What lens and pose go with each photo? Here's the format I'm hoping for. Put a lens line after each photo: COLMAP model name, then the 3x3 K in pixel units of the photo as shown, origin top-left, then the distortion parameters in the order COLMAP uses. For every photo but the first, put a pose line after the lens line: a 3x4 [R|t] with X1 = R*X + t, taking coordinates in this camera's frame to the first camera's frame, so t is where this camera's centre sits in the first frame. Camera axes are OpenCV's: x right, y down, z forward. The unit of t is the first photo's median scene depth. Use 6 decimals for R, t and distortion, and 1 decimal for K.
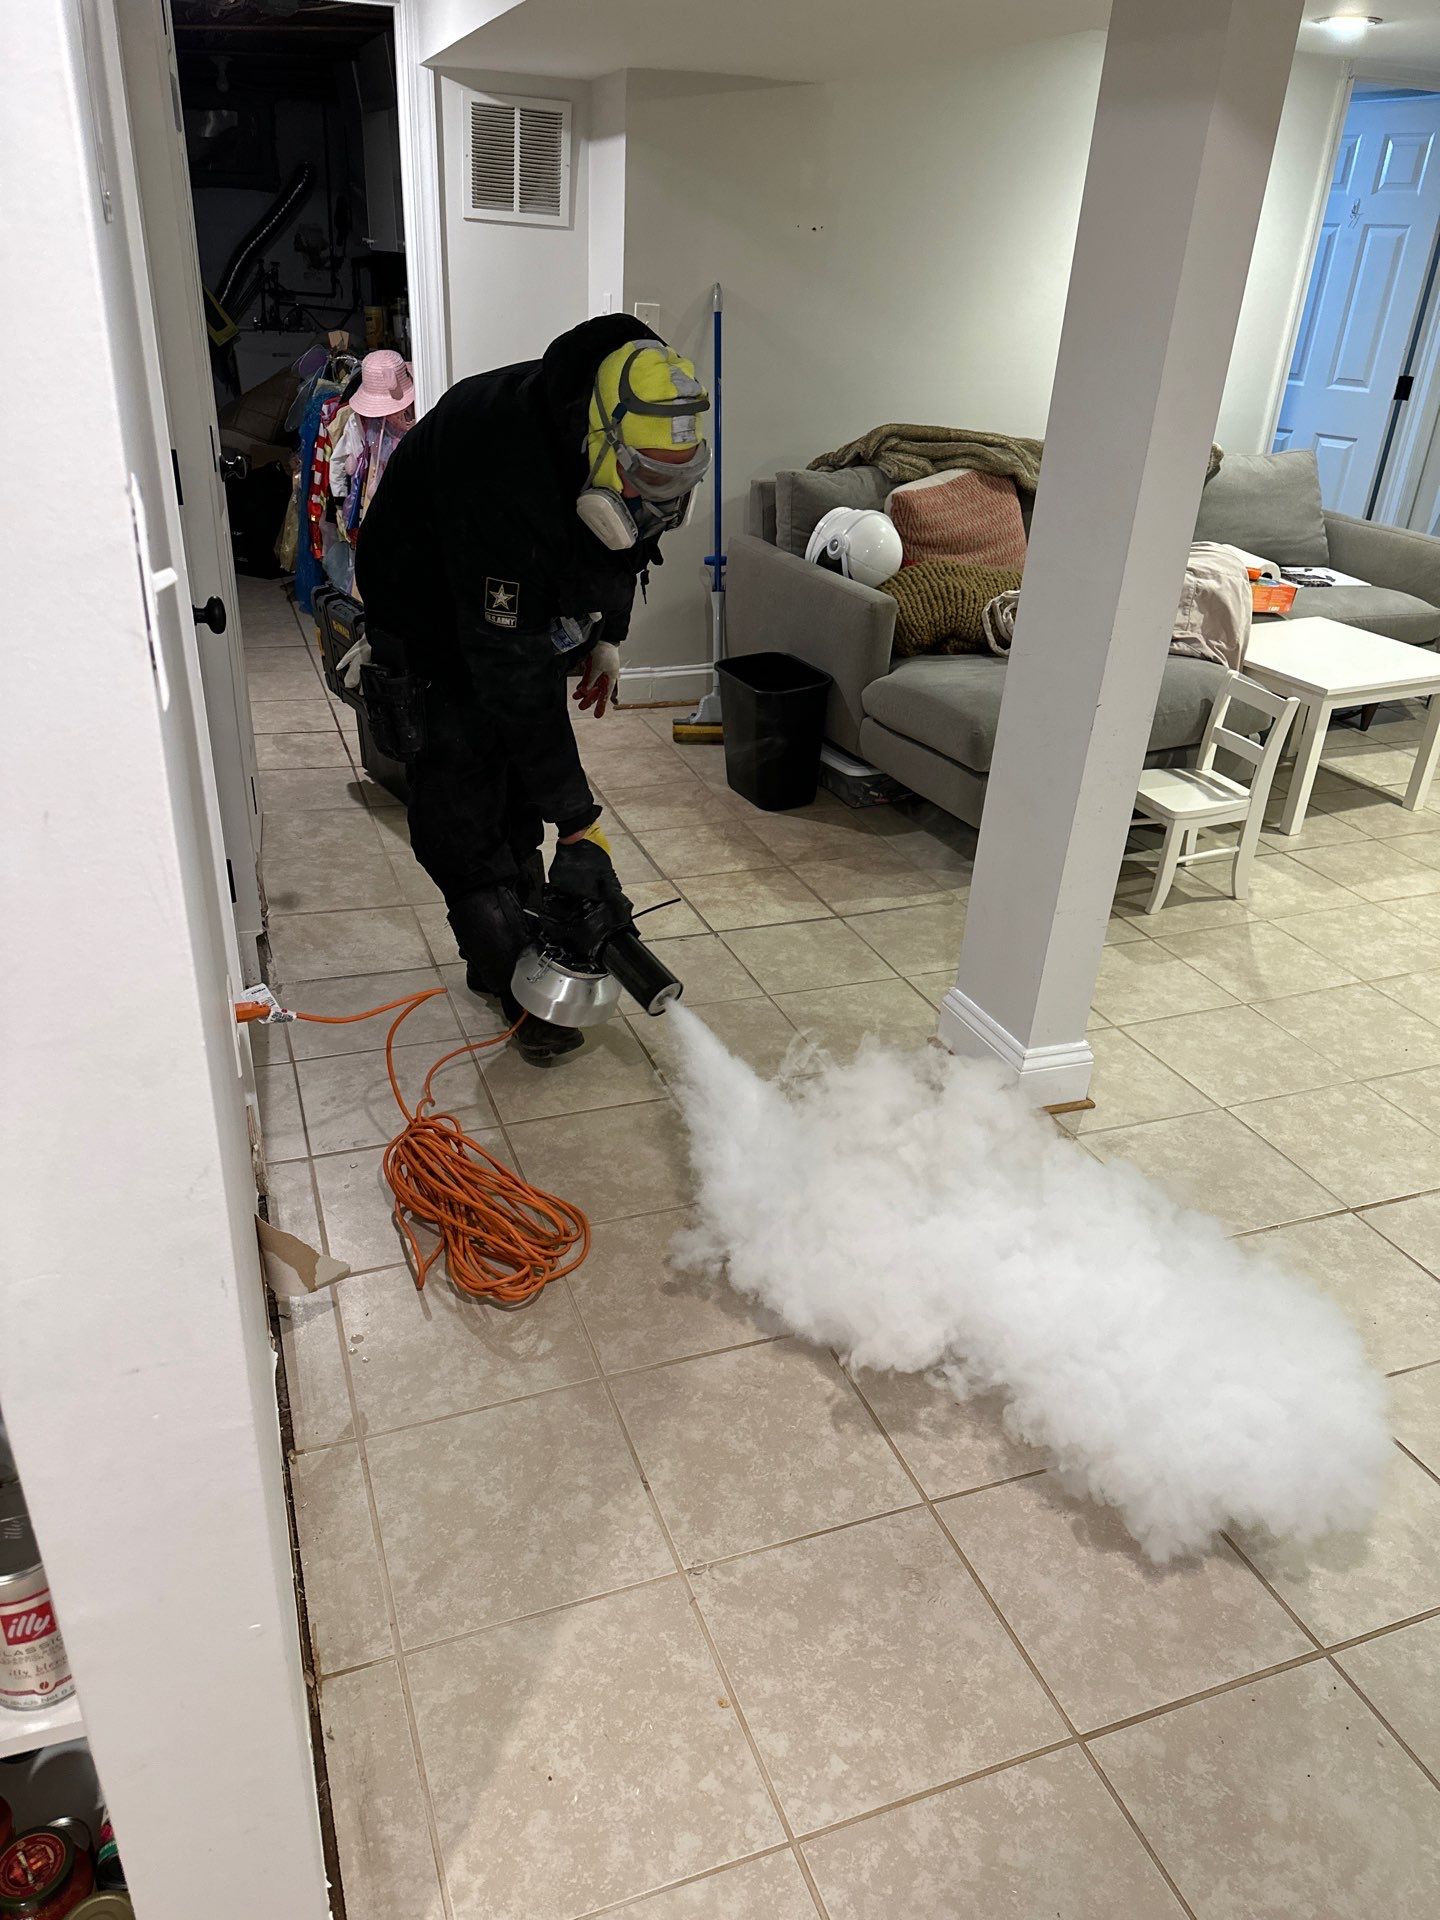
lens RADIAL K [[1329.2, 0, 720.0], [0, 1329.2, 960.0], [0, 0, 1]] dist [0.002683, 0.002373]
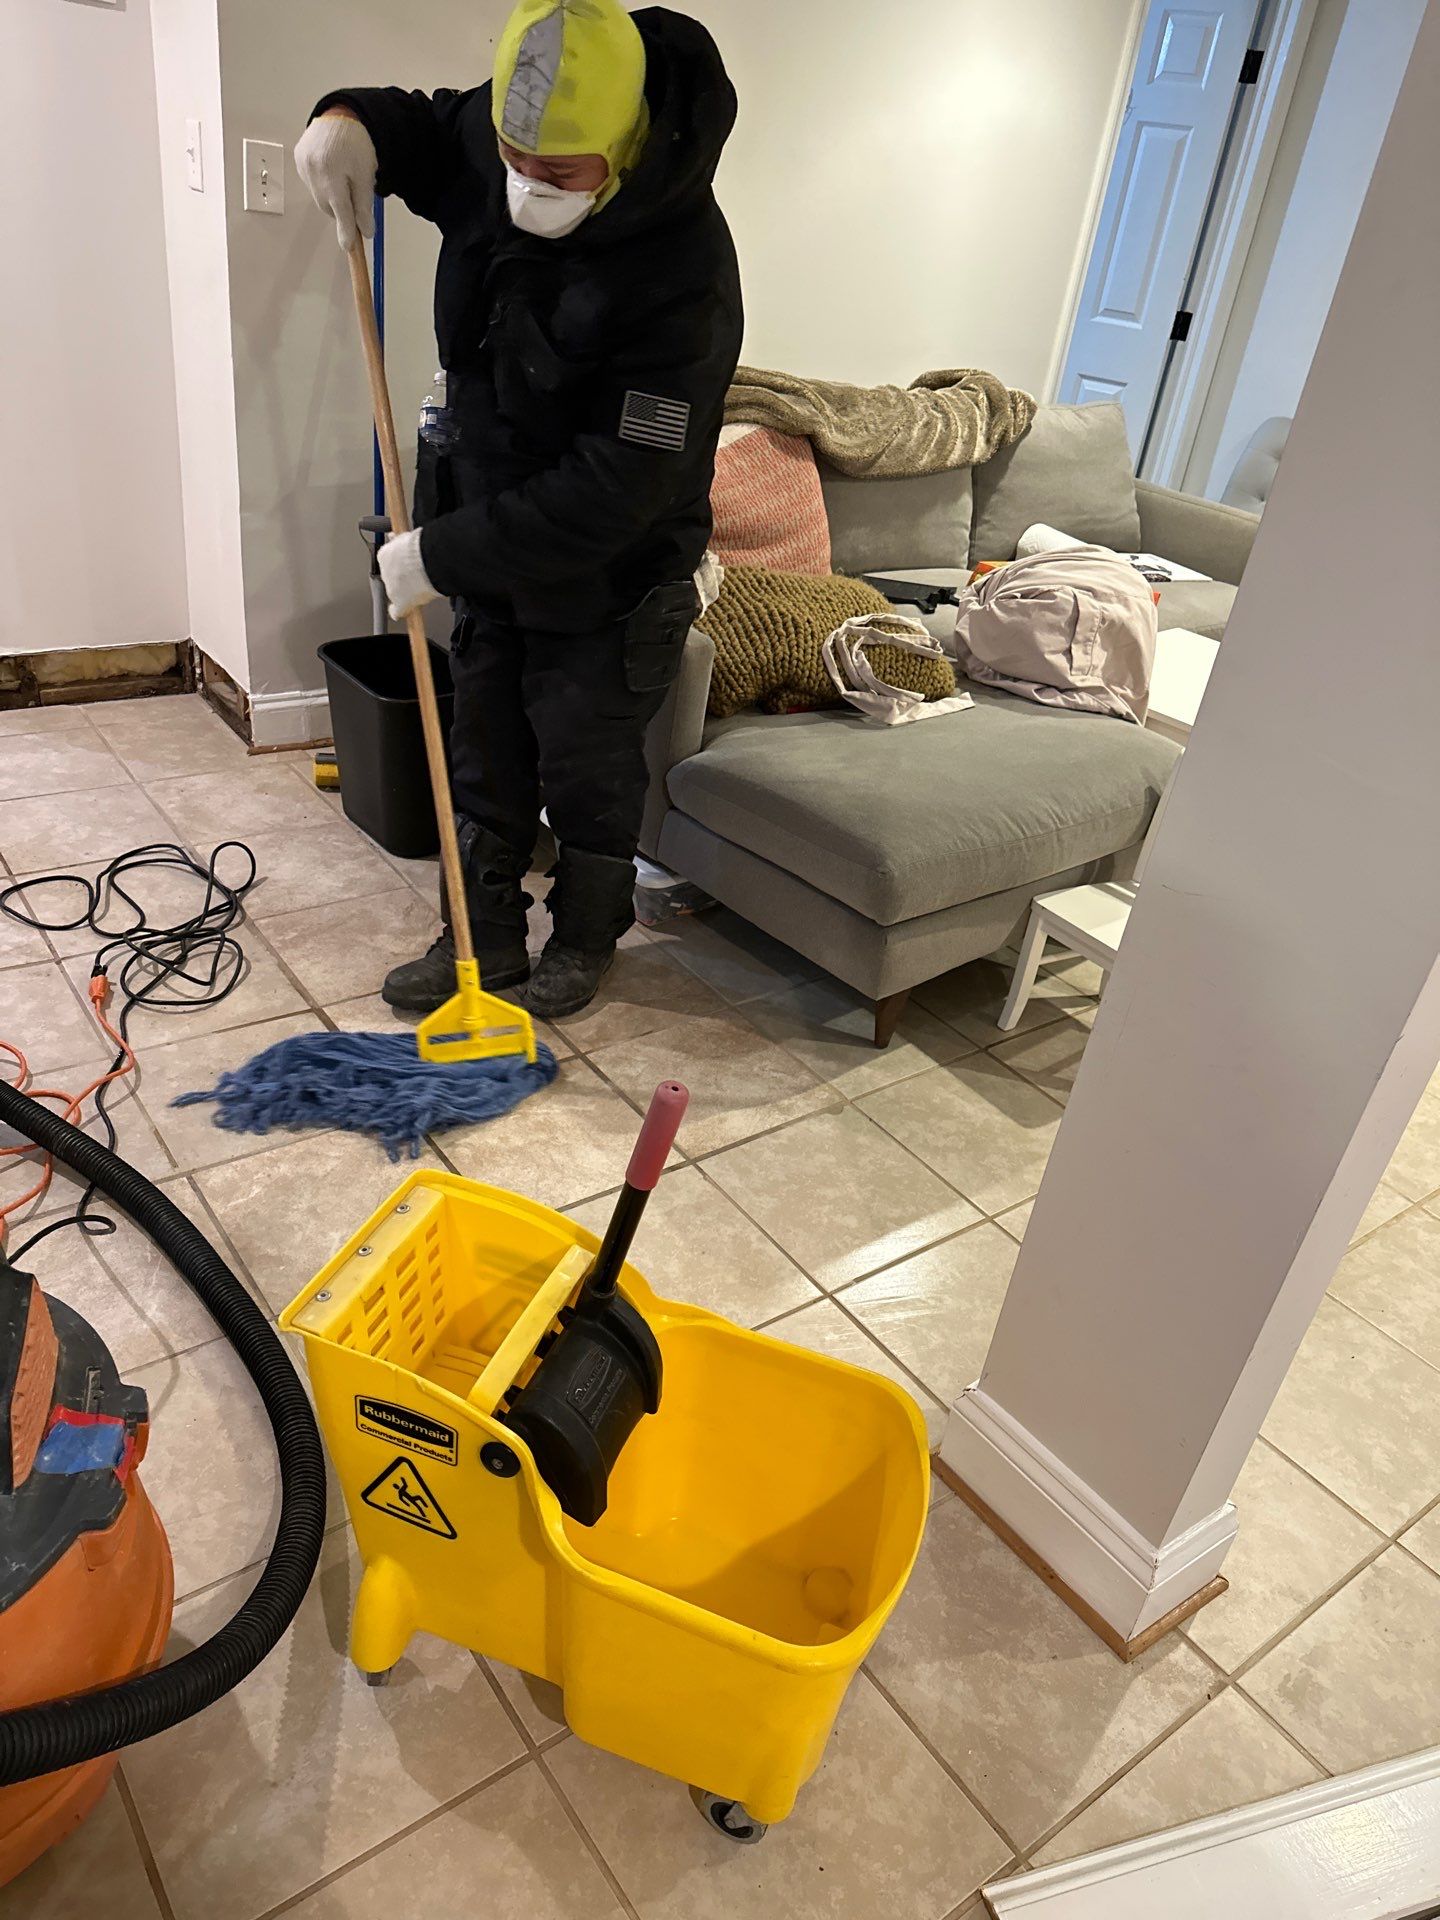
lens RADIAL K [[1285.8, 0, 724.6], [0, 1285.8, 911.1], [0, 0, 1]] dist [0.113902, -0.104686]
pose [[0.952265, -0.072739, 0.296479, -0.057690], [0.056215, 0.996372, 0.063896, -0.154470], [-0.300051, -0.044180, 0.952899, 0.324522]]
